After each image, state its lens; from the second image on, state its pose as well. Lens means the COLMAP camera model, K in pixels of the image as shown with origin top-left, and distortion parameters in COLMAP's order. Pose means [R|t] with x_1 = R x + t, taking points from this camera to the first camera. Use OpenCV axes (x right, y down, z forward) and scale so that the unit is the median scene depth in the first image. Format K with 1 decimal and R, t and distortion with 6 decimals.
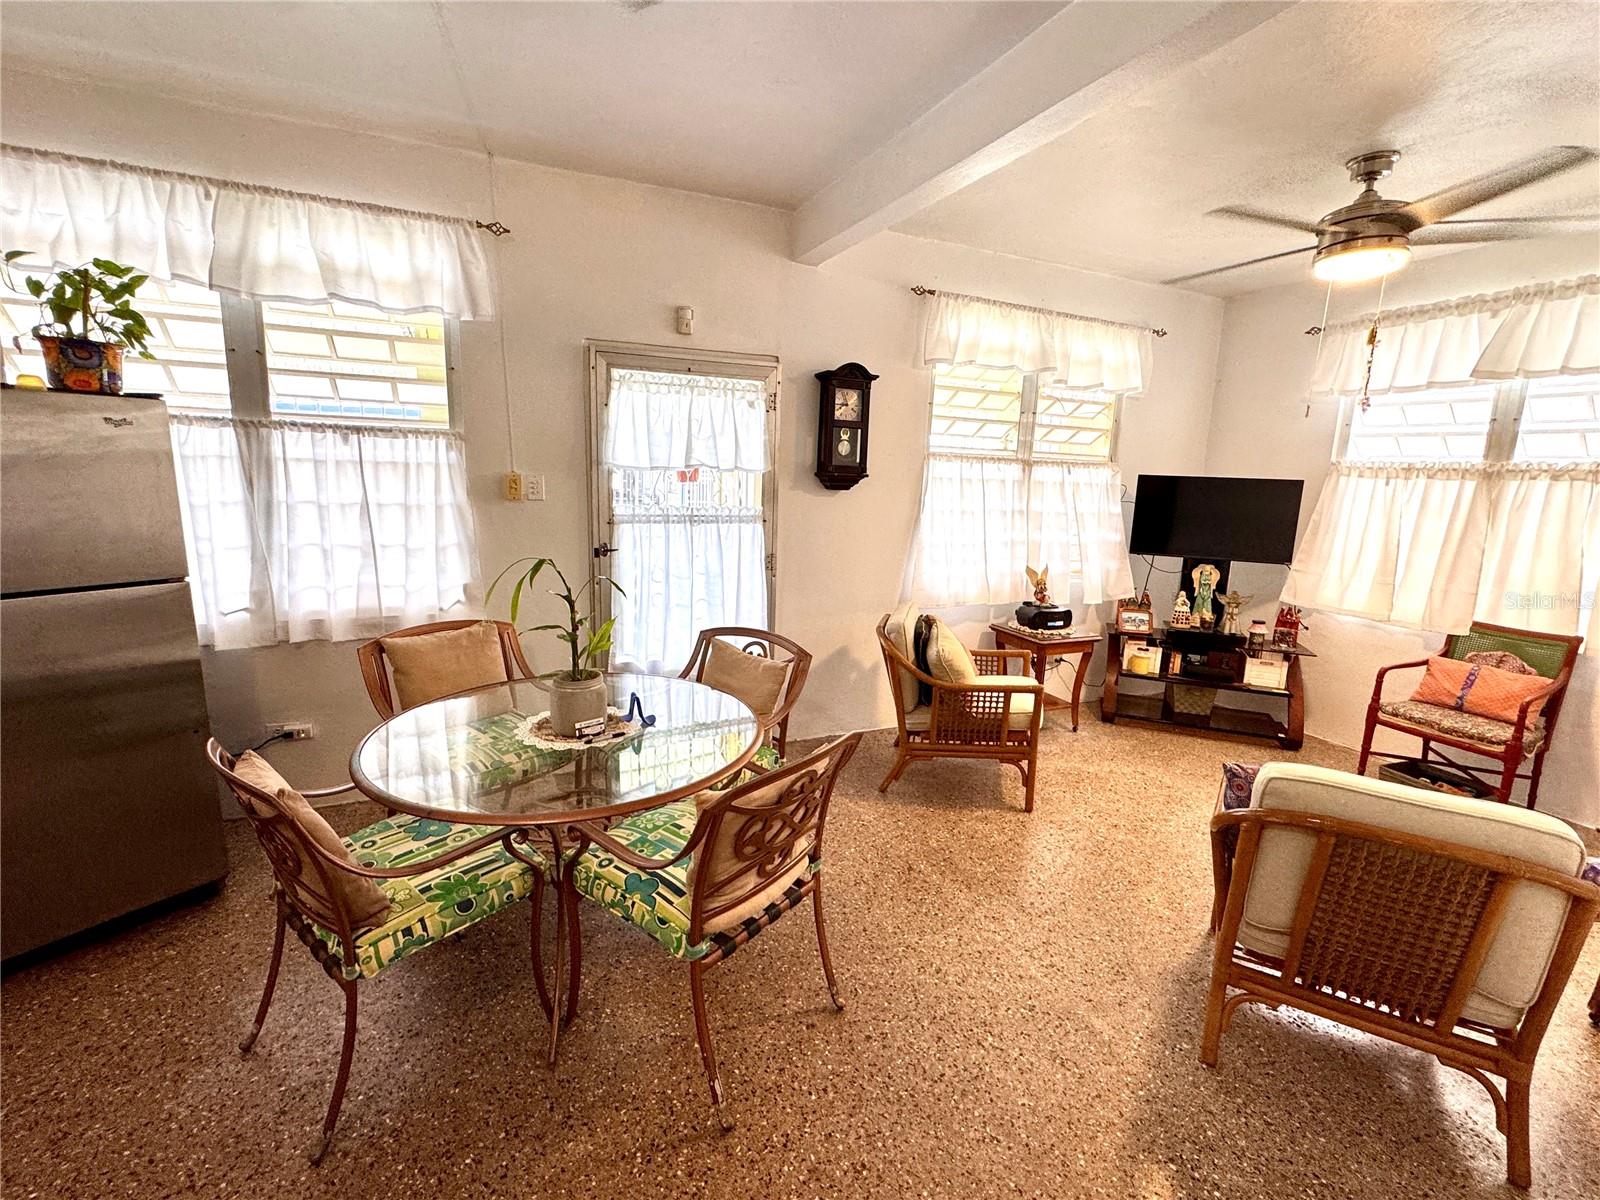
lens RADIAL K [[711.2, 0, 800.4], [0, 711.2, 596.9], [0, 0, 1]] dist [-0.002182, 0.000379]
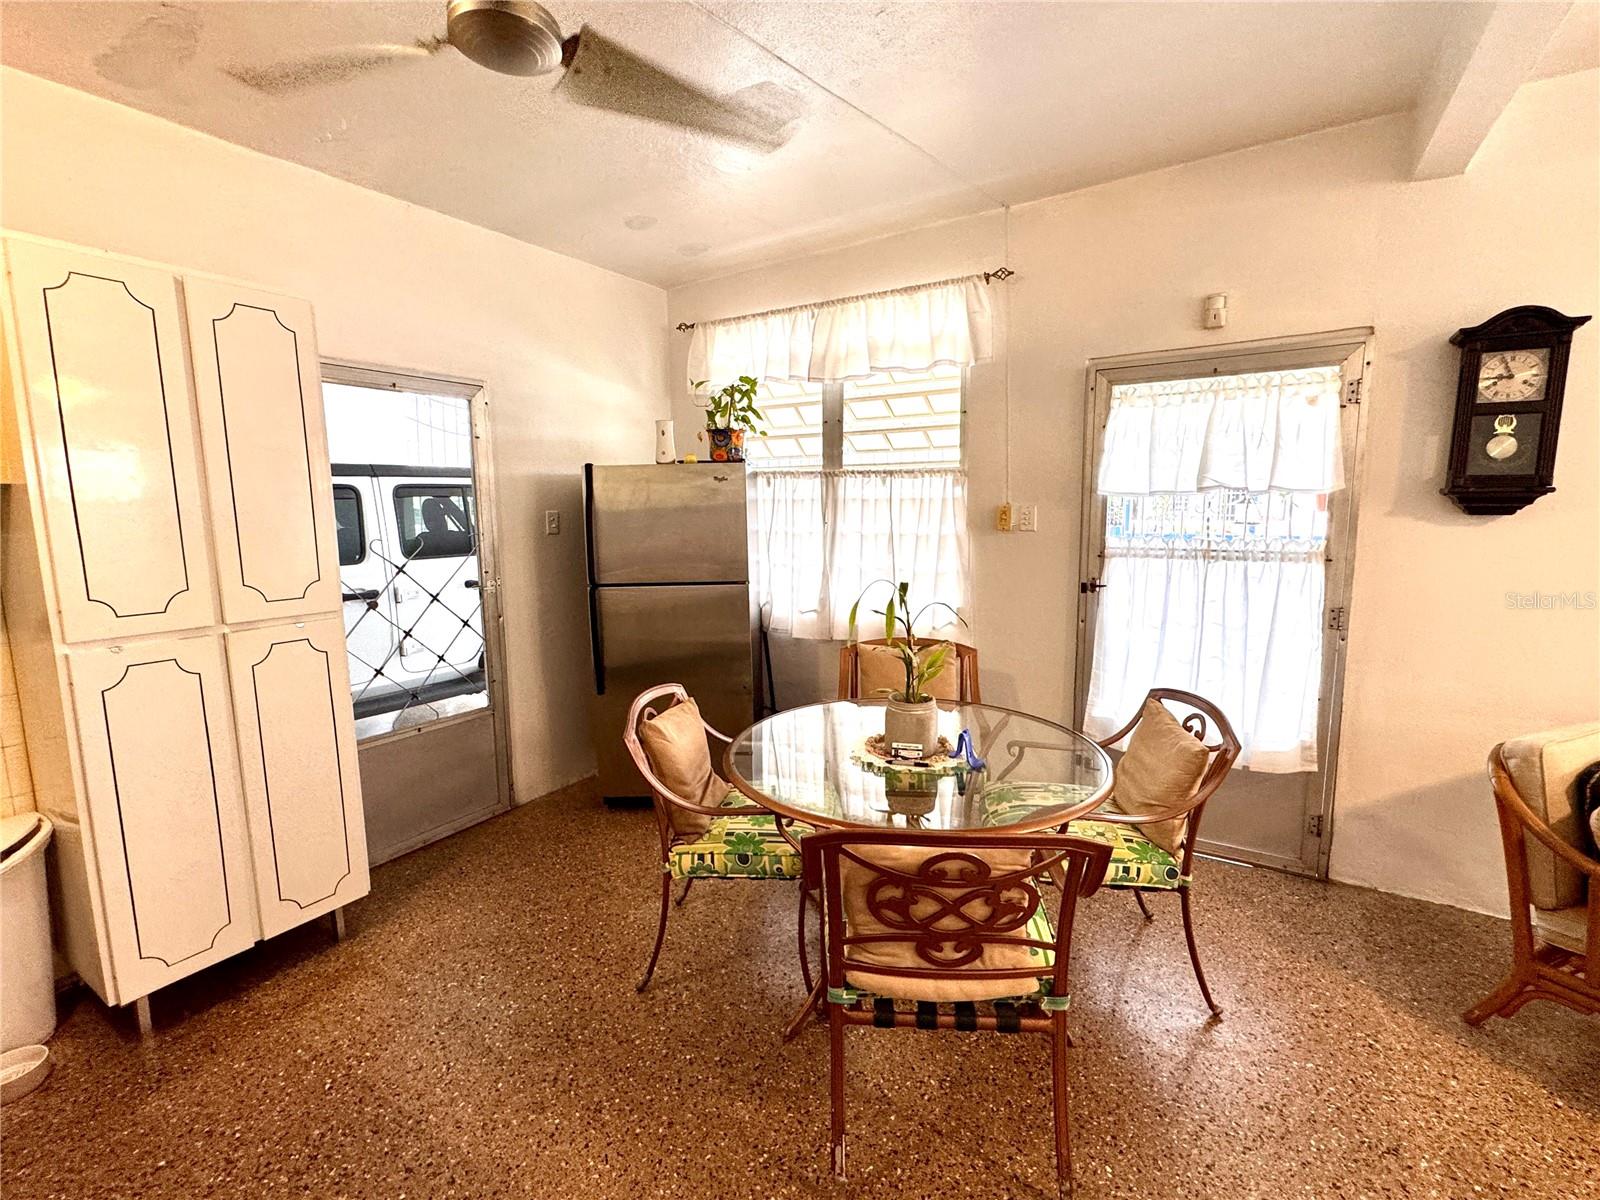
lens RADIAL K [[711.2, 0, 800.4], [0, 711.2, 596.9], [0, 0, 1]] dist [-0.002182, 0.000379]
pose [[0.546715, 0.073761, -0.834064, 0.260578], [-0.119605, 0.992777, 0.009397, -0.013931], [0.828732, 0.094621, 0.551588, 0.174647]]
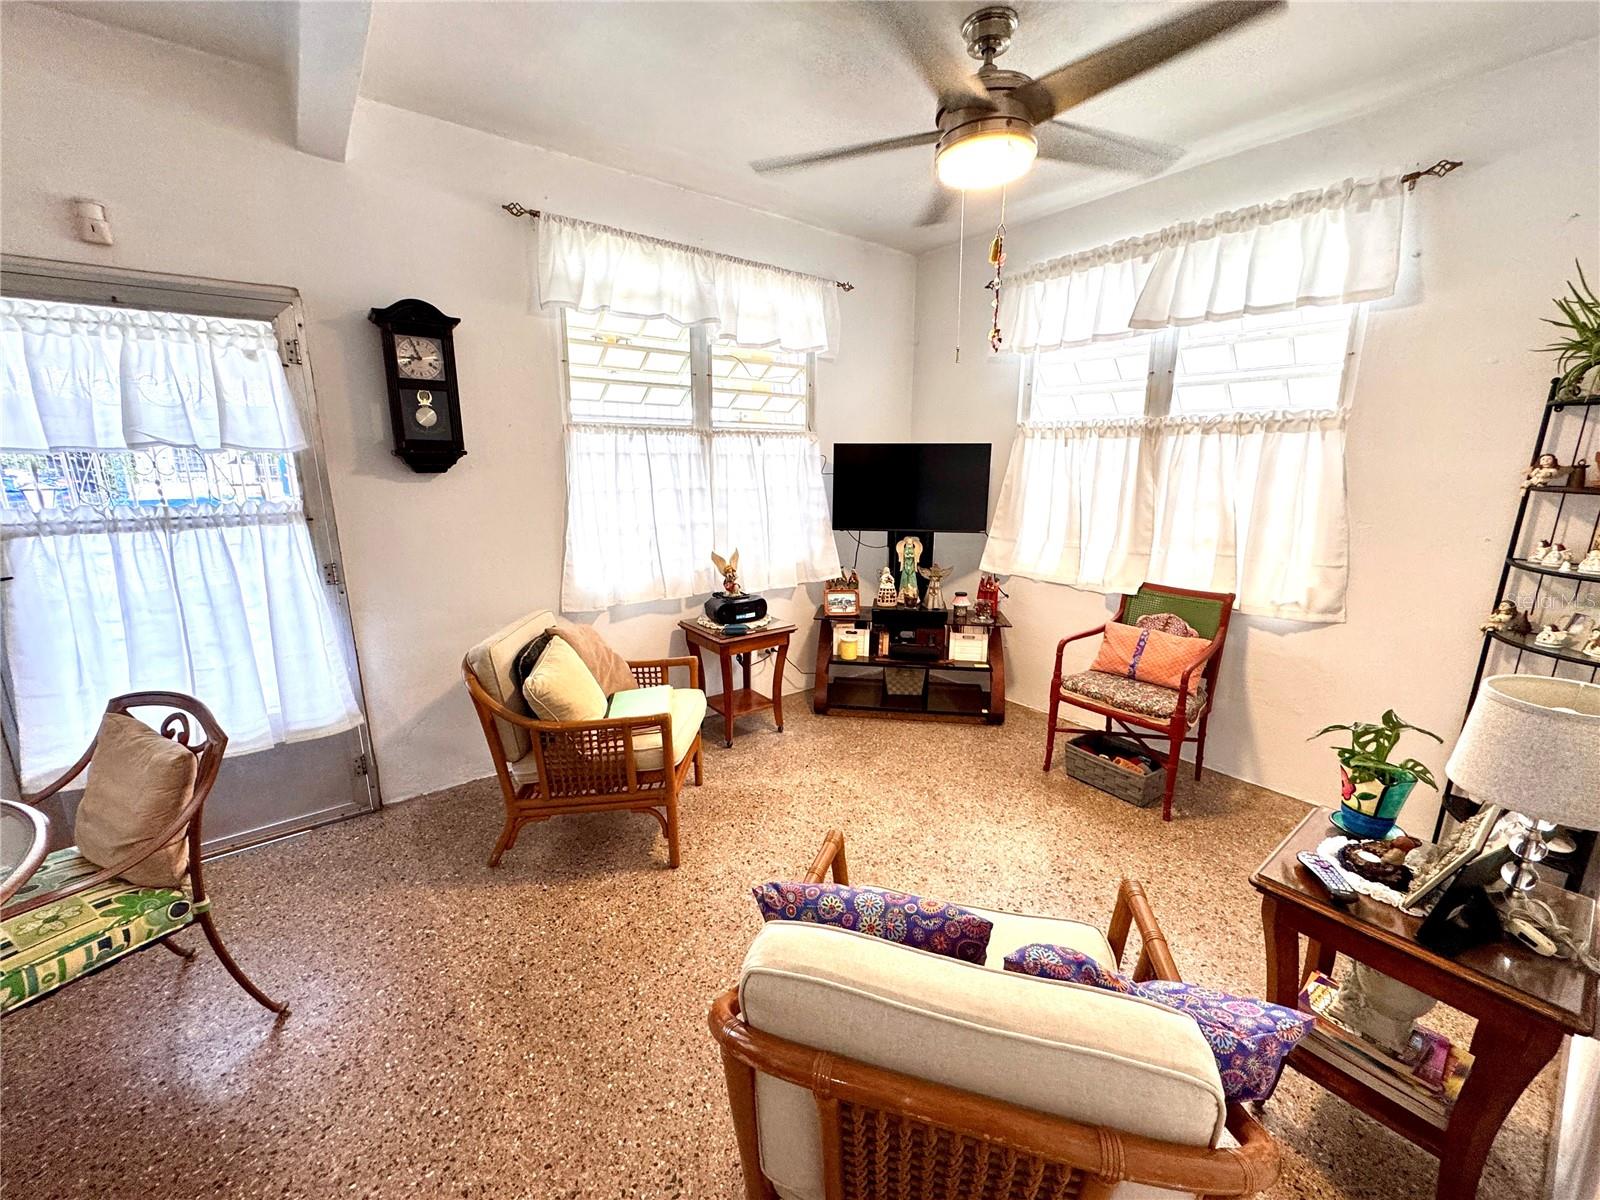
lens RADIAL K [[641.9, 0, 798.8], [0, 641.9, 596.5], [0, 0, 1]] dist [-0.000249, -0.000348]
pose [[0.971694, -0.081460, 0.221755, 0.289675], [0.072235, 0.996163, 0.049411, -0.024524], [-0.224929, -0.031994, 0.973850, 0.246145]]
